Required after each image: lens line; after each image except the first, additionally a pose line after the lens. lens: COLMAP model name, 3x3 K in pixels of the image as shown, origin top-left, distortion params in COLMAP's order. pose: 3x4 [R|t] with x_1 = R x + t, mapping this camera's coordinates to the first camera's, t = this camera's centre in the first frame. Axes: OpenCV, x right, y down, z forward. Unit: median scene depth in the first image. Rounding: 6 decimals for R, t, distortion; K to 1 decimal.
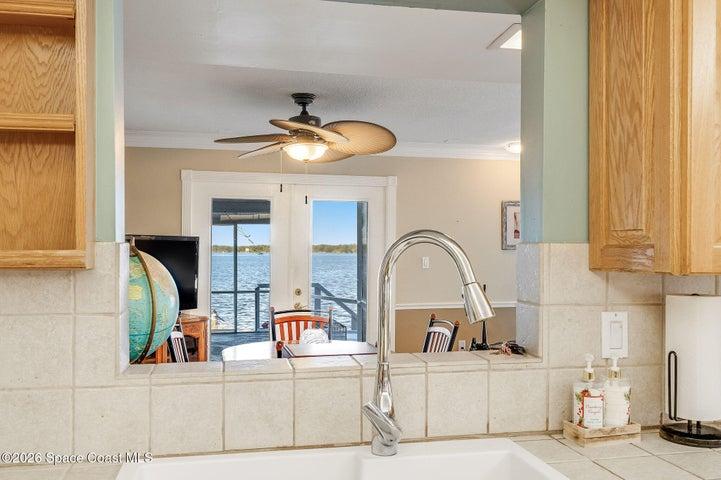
lens RADIAL K [[641.7, 0, 360.8], [0, 641.7, 249.5], [0, 0, 1]] dist [0.002302, 0.001169]
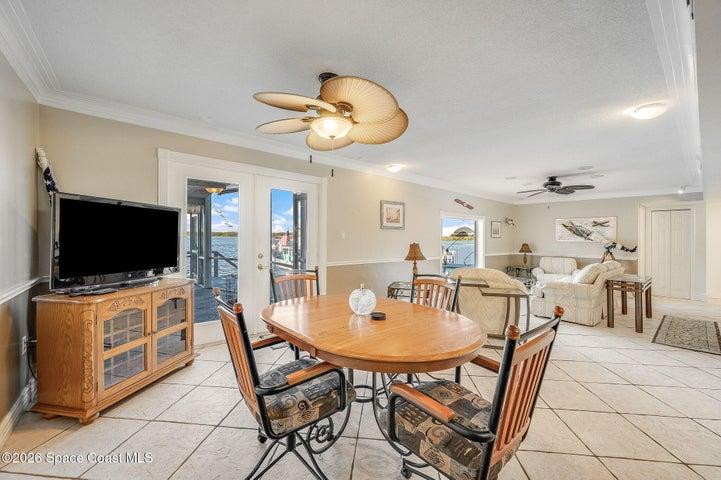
lens RADIAL K [[288.2, 0, 362.4], [0, 288.2, 234.6], [0, 0, 1]] dist [-0.000278, 0.000046]
pose [[0.880411, 0.015825, 0.473947, -0.274640], [-0.012918, 0.999872, -0.009388, 0.035084], [-0.474035, 0.002143, 0.880503, 0.530956]]
